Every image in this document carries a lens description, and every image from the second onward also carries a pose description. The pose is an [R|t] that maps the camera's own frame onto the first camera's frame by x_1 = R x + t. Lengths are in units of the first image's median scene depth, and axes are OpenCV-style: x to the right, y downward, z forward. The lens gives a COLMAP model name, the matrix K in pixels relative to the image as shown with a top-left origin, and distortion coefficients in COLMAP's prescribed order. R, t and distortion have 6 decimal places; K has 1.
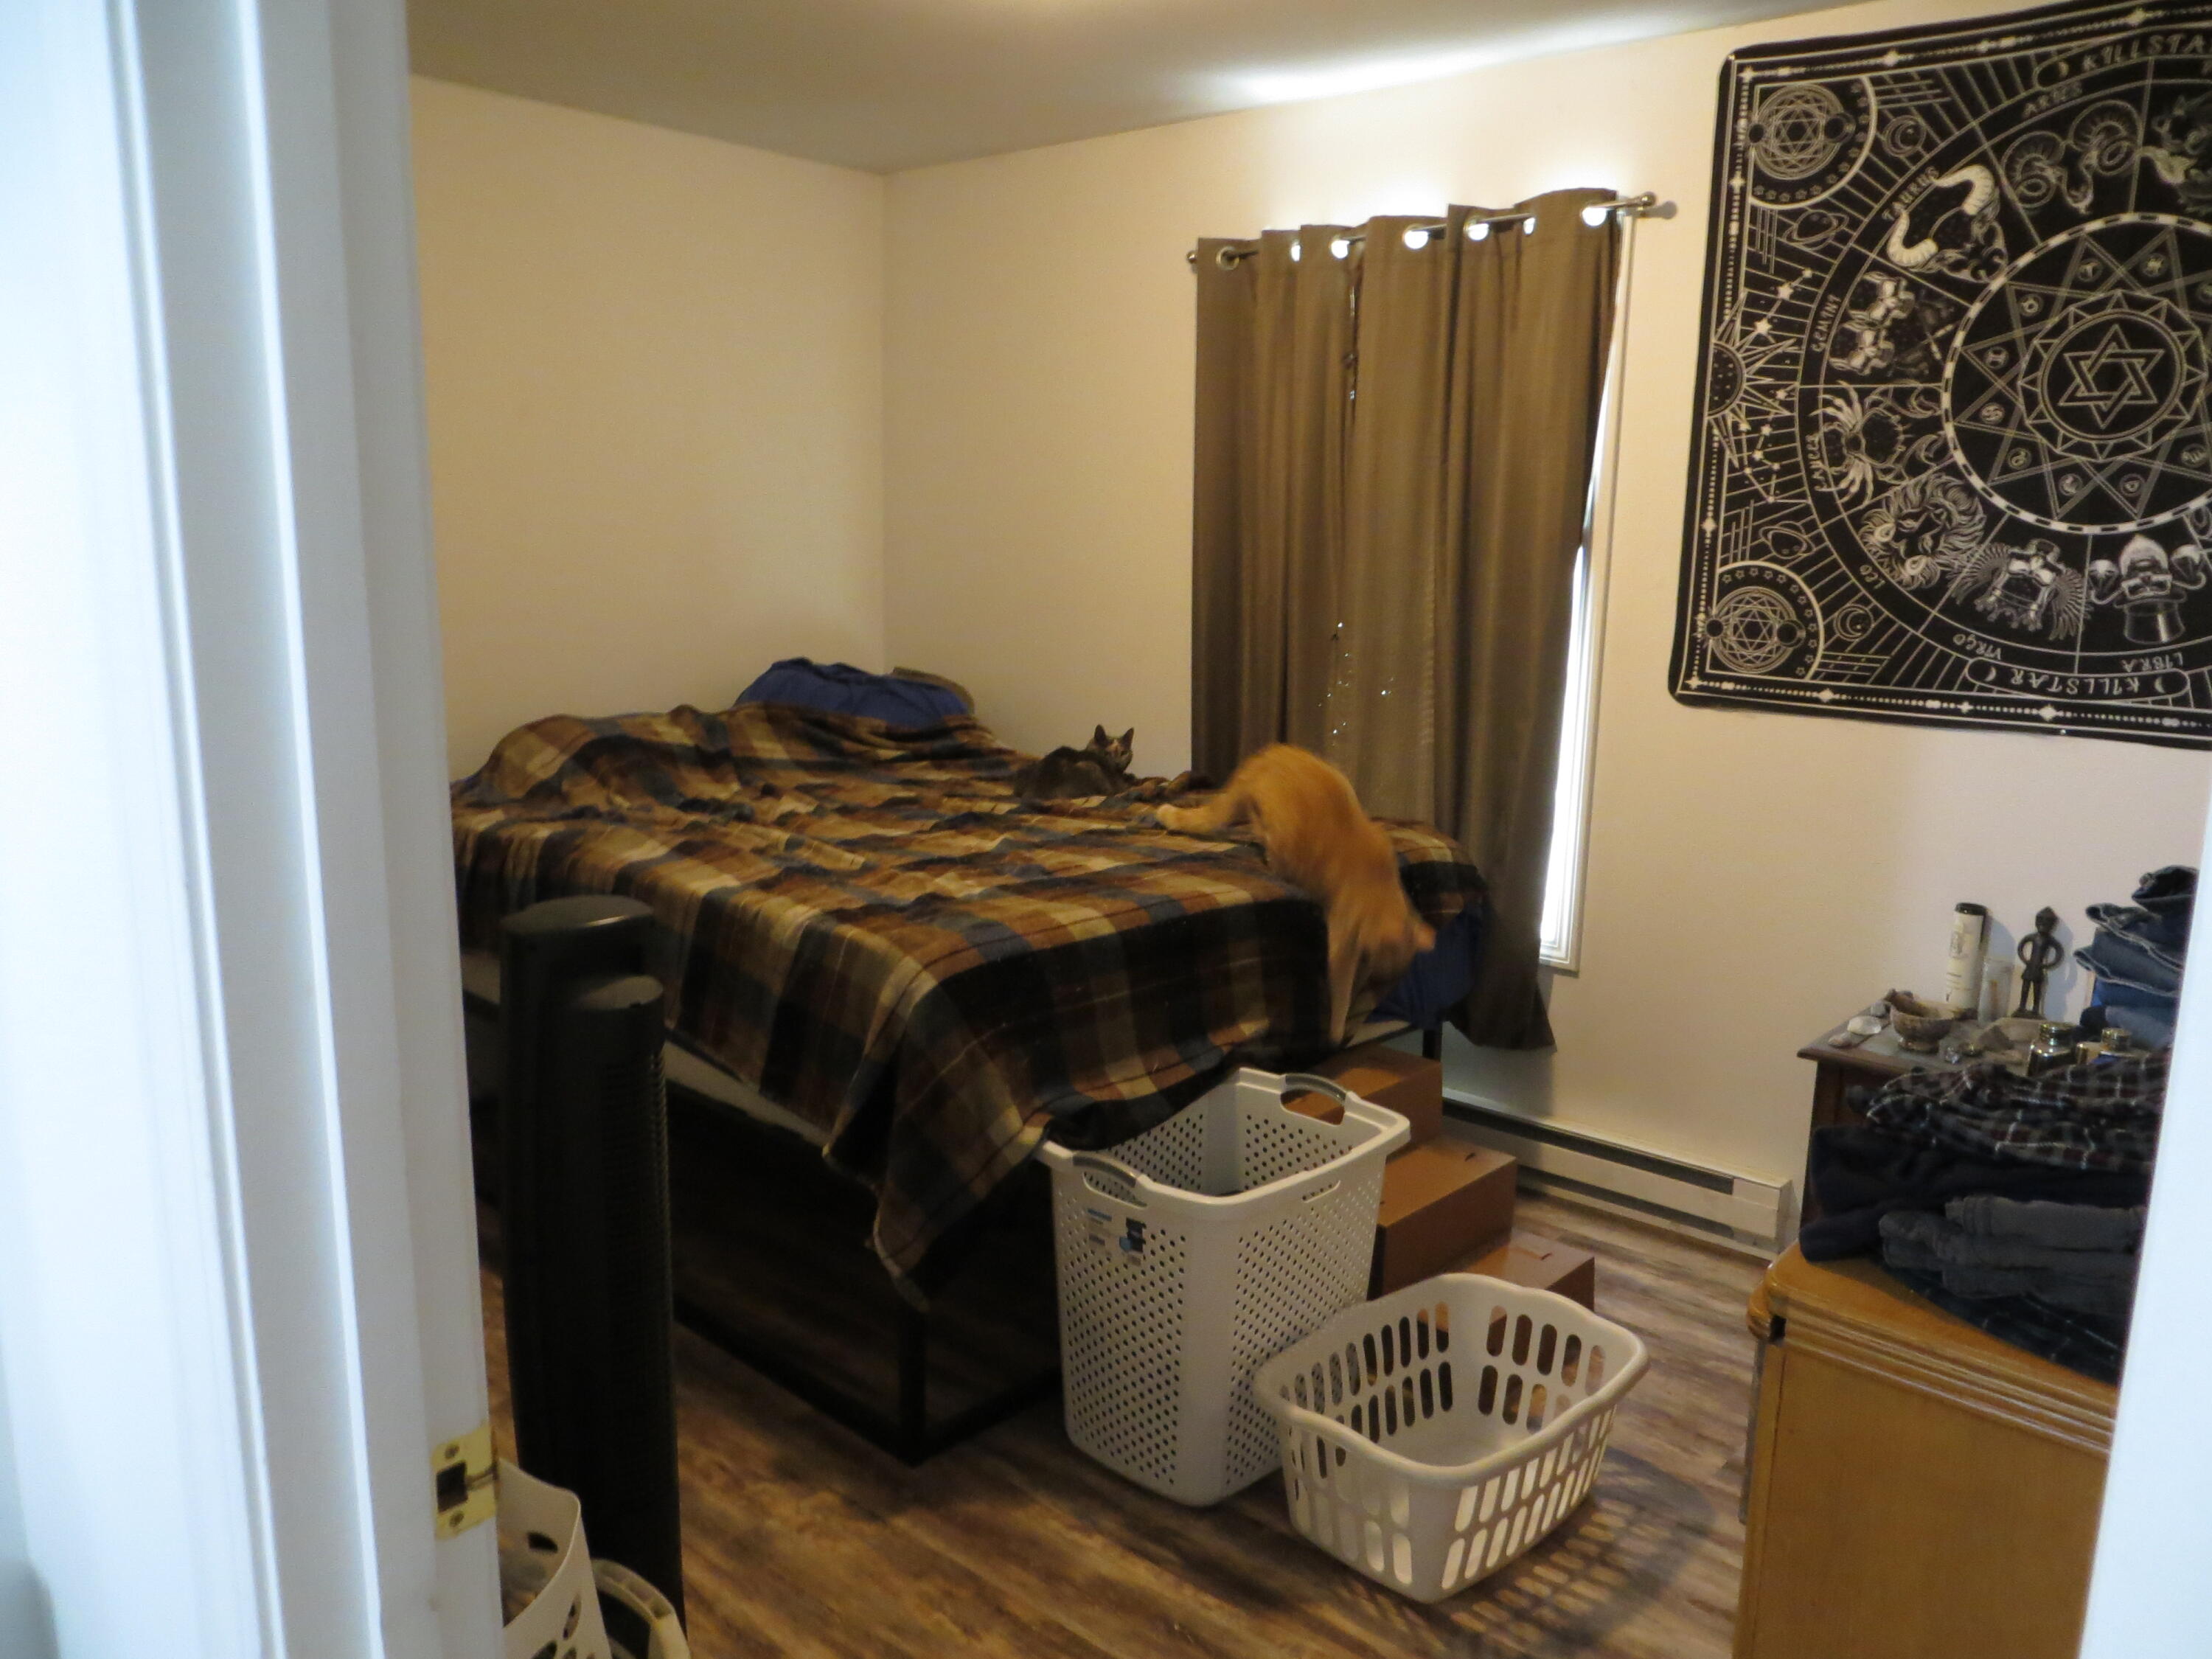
lens RADIAL K [[1671.5, 0, 1106.0], [0, 1671.5, 829.5], [0, 0, 1]] dist [-0.013368, 0.002541]
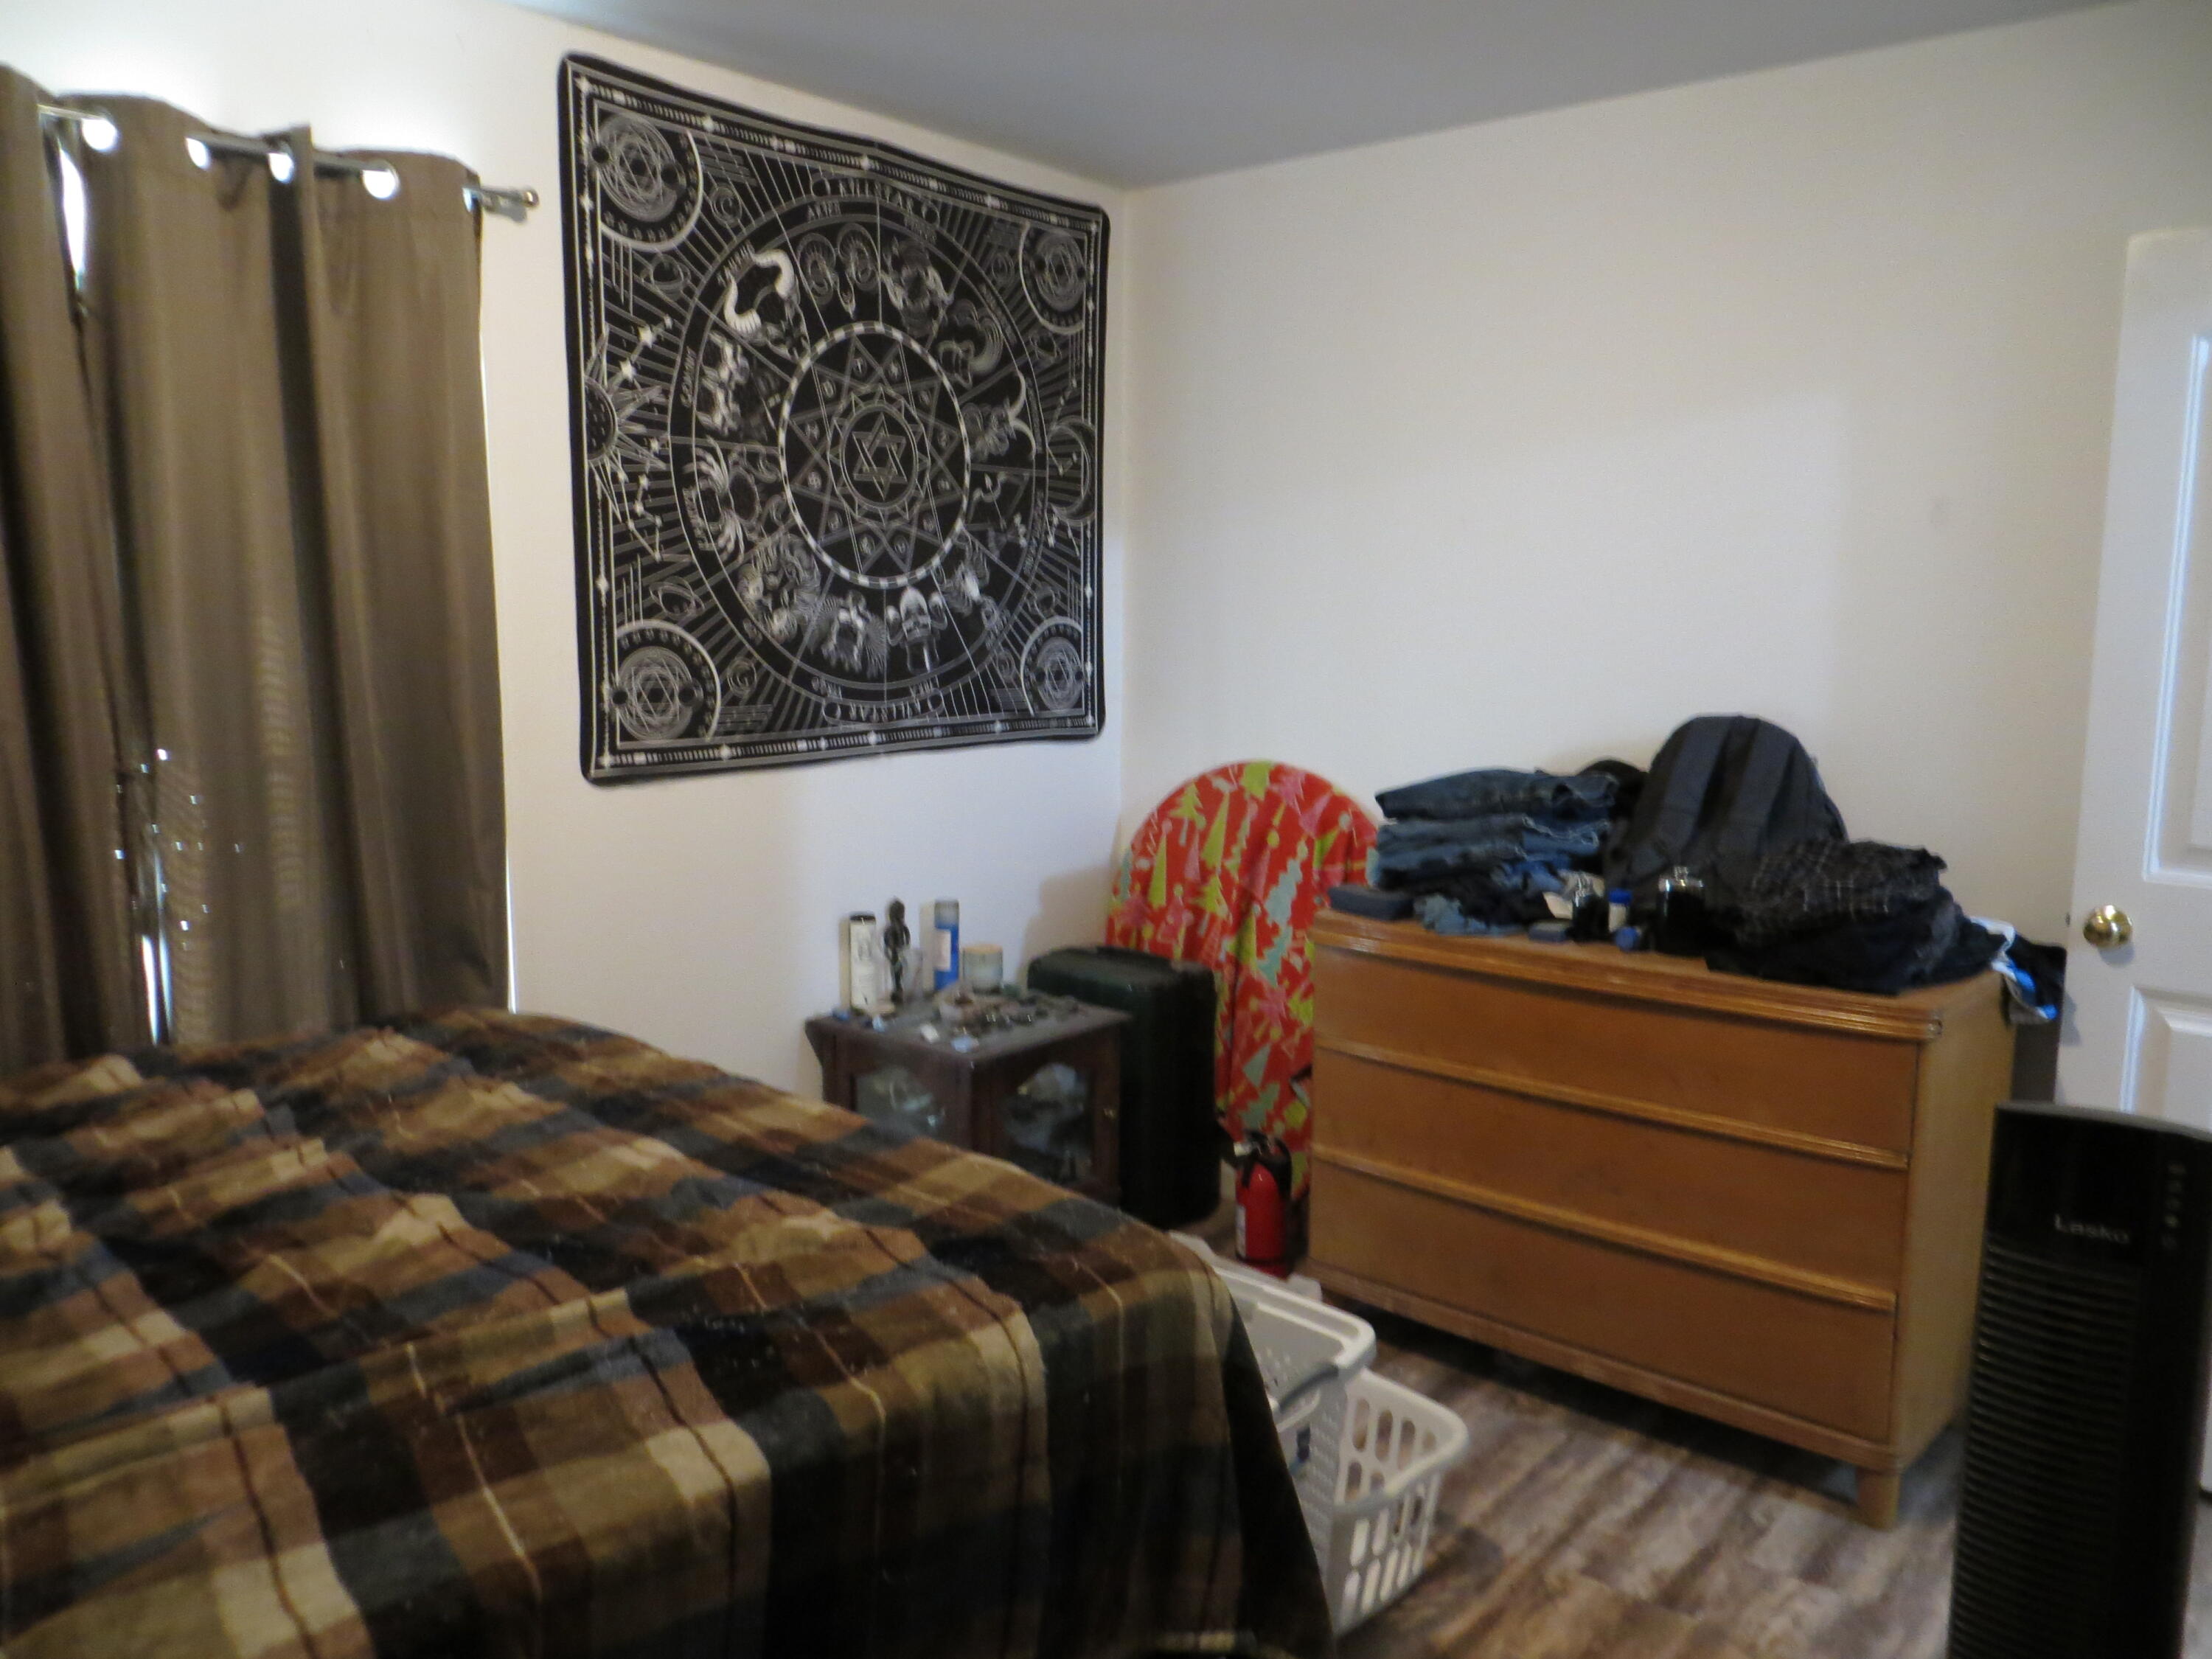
lens RADIAL K [[1671.5, 0, 1106.0], [0, 1671.5, 829.5], [0, 0, 1]] dist [-0.013368, 0.002541]
pose [[-0.035776, -0.159200, 0.986598, -0.598268], [0.181341, 0.969807, 0.163067, -0.165689], [-0.982769, 0.184744, -0.005826, 0.834188]]
